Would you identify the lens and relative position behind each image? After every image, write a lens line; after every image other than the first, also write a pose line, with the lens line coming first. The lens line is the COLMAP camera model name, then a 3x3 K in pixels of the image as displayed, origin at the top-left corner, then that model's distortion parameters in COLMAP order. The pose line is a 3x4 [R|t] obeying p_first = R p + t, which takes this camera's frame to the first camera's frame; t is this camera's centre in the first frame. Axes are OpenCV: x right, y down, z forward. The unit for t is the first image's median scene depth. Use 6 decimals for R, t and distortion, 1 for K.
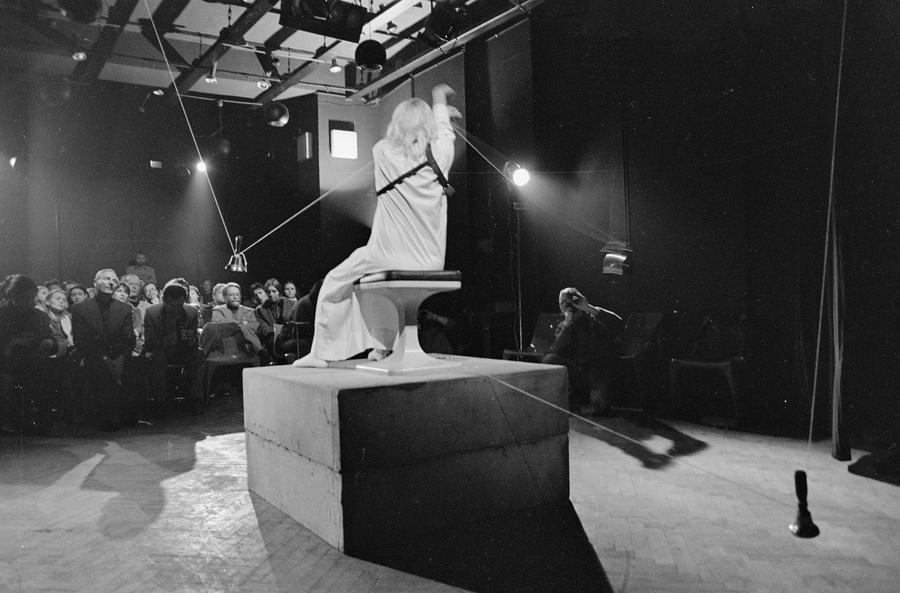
lens RADIAL K [[701.1, 0, 453.1], [0, 701.1, 300.1], [0, 0, 1]] dist [-0.091474, 0.084557]
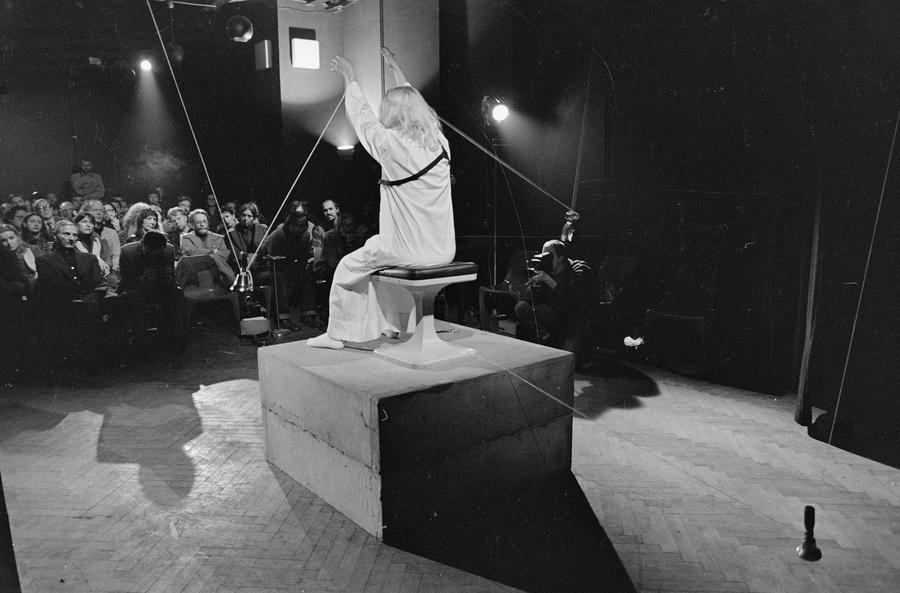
lens RADIAL K [[701.1, 0, 453.6], [0, 701.1, 301.0], [0, 0, 1]] dist [-0.091474, 0.084557]
pose [[0.996230, 0.002057, 0.086732, -0.109343], [-0.016384, 0.986190, 0.164803, -0.150664], [-0.085195, -0.165603, 0.982506, -0.021970]]
